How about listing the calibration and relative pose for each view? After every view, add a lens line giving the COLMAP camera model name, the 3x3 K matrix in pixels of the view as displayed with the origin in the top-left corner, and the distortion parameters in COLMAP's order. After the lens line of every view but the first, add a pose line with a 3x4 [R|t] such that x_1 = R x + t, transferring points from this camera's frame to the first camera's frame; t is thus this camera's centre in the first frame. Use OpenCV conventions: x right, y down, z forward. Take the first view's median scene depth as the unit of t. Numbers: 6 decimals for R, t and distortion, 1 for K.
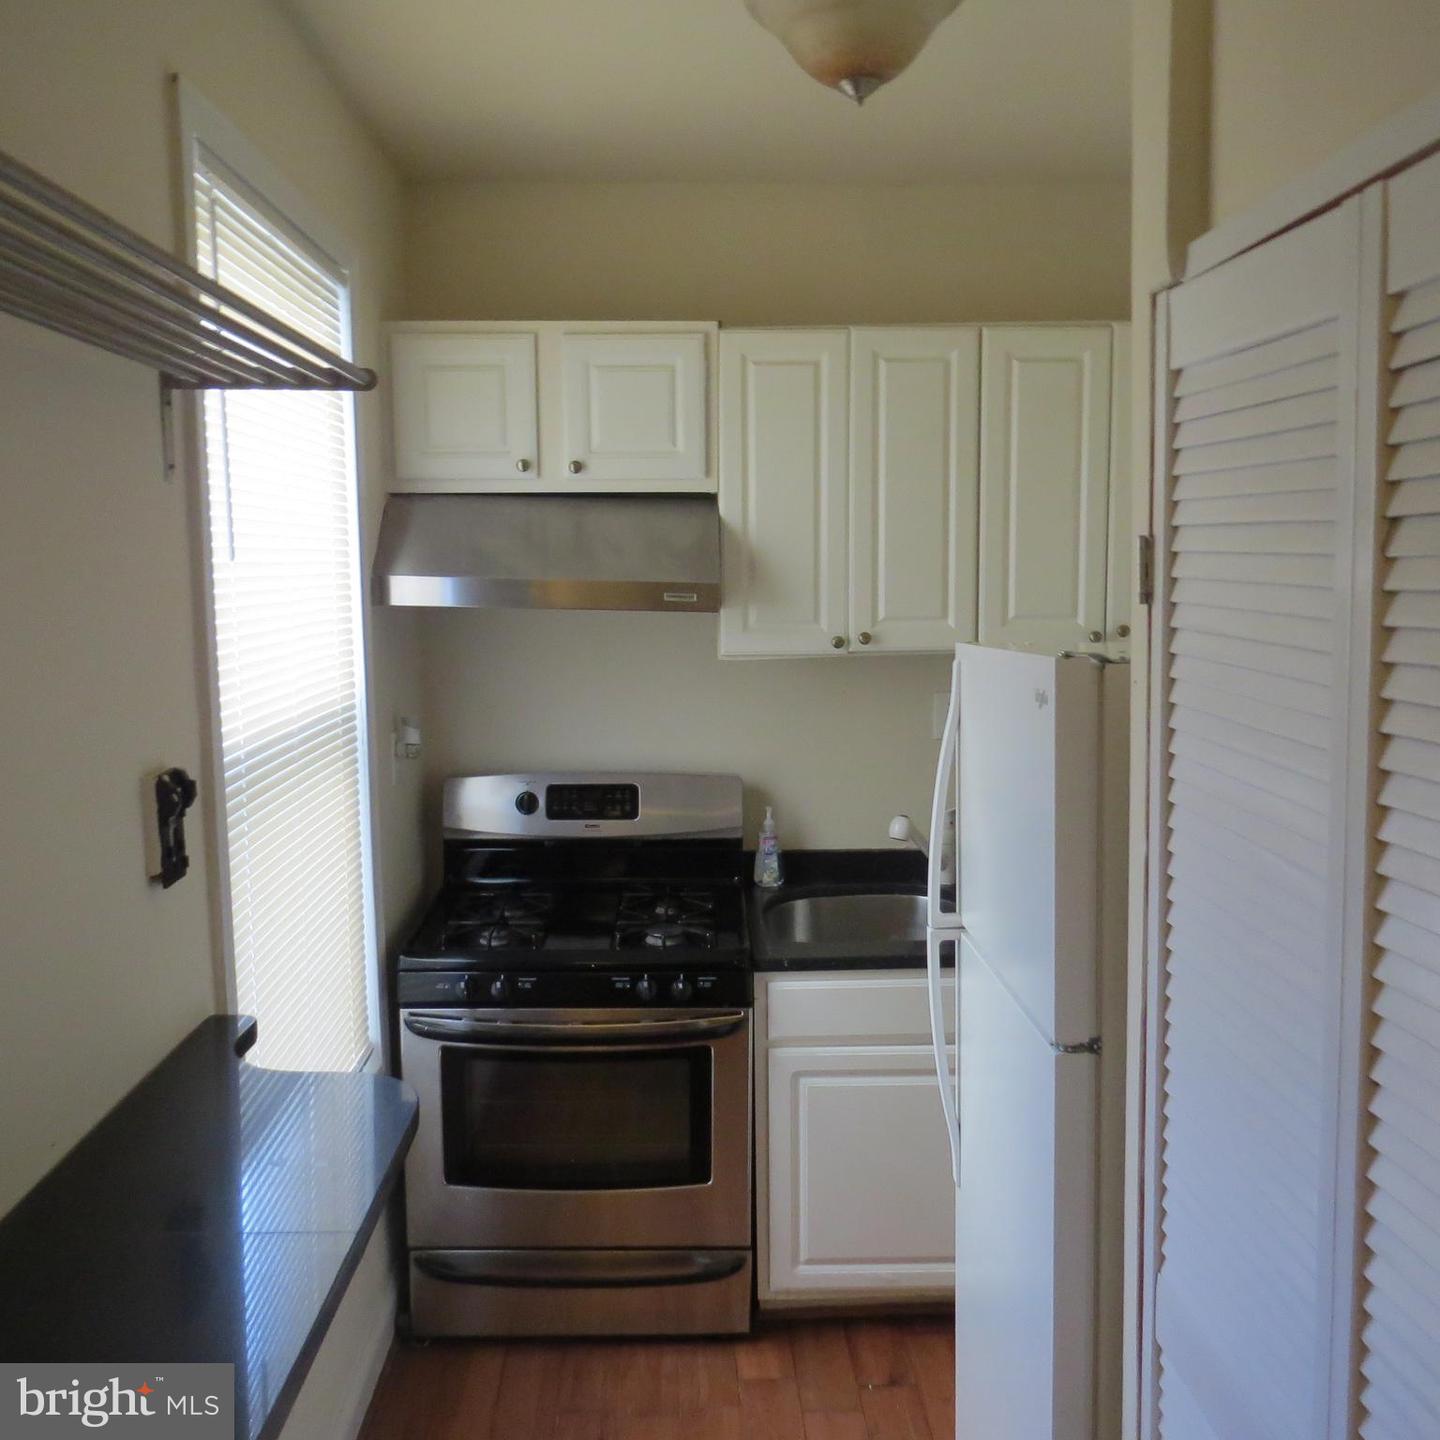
lens RADIAL K [[1412.2, 0, 716.5], [0, 1412.2, 732.4], [0, 0, 1]] dist [-0.017697, -0.011456]
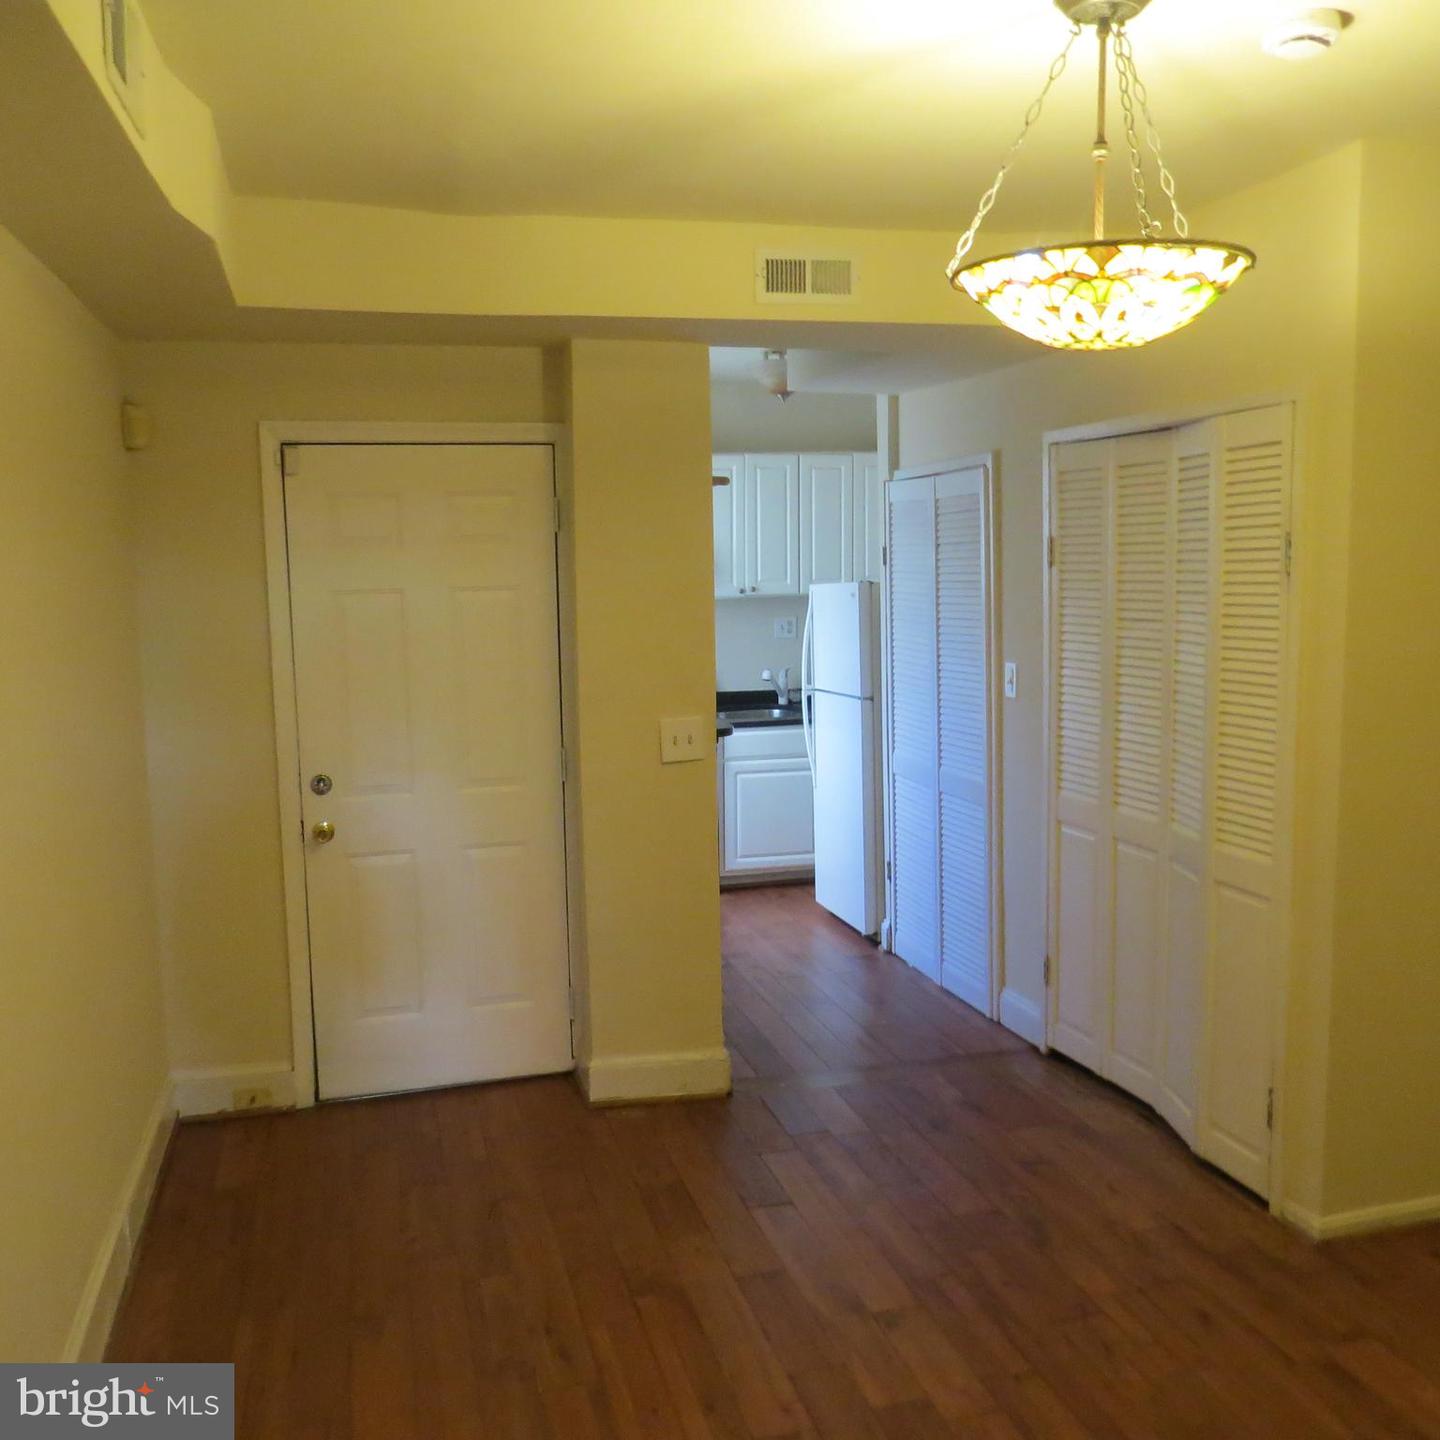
lens RADIAL K [[1416.6, 0, 720.0], [0, 1416.6, 720.0], [0, 0, 1]] dist [-0.030844, -0.035185]
pose [[0.975017, -0.027331, 0.220443, -0.473896], [0.029342, 0.999552, -0.005851, 0.162042], [-0.220185, 0.012173, 0.975382, -1.262442]]
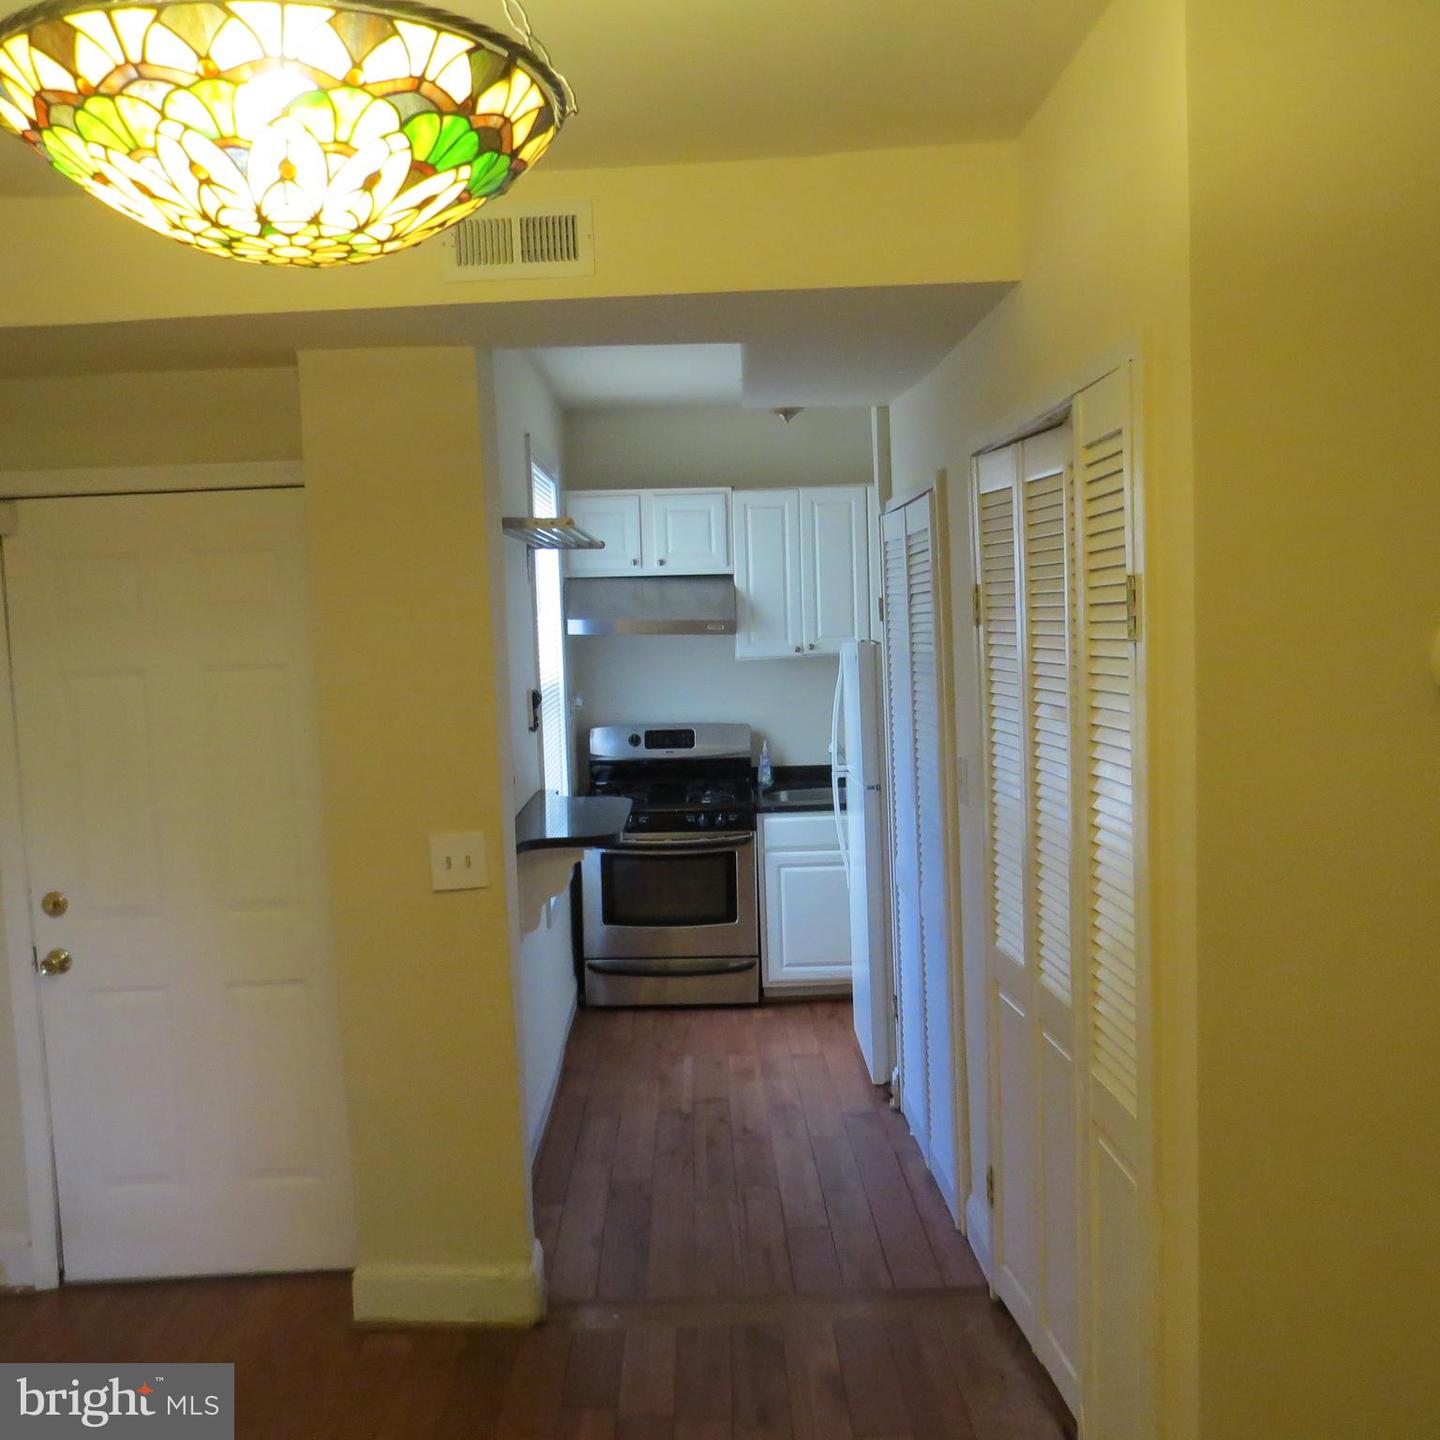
lens RADIAL K [[1416.6, 0, 720.0], [0, 1416.6, 720.0], [0, 0, 1]] dist [-0.030844, -0.035185]
pose [[0.999709, -0.020966, -0.011912, 0.001482], [0.020460, 0.998945, -0.041116, 0.114313], [0.012761, 0.040860, 0.999083, -0.966513]]
